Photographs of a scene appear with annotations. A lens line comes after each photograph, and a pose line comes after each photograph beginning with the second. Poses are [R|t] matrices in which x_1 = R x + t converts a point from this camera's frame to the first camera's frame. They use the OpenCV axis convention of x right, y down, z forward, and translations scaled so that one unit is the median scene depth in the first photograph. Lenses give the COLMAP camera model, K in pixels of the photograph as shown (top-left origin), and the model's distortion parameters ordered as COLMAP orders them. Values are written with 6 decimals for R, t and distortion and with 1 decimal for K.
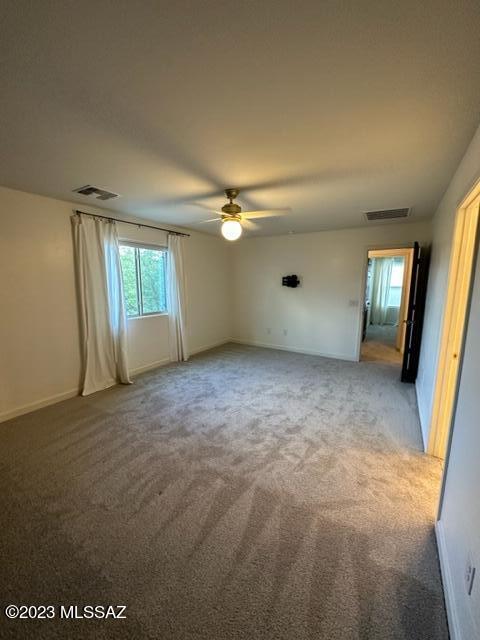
lens RADIAL K [[256.4, 0, 239.6], [0, 256.4, 317.8], [0, 0, 1]] dist [-0.000762, 0.000232]
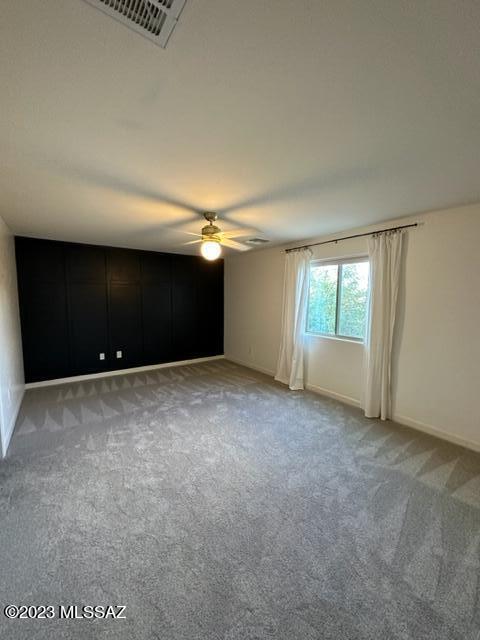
lens RADIAL K [[256.4, 0, 239.1], [0, 256.4, 321.6], [0, 0, 1]] dist [-0.000762, 0.000232]
pose [[-0.372891, 0.073436, -0.924965, 0.597881], [-0.147682, 0.979458, 0.137299, -0.139383], [0.916047, 0.187799, -0.354386, 1.003019]]
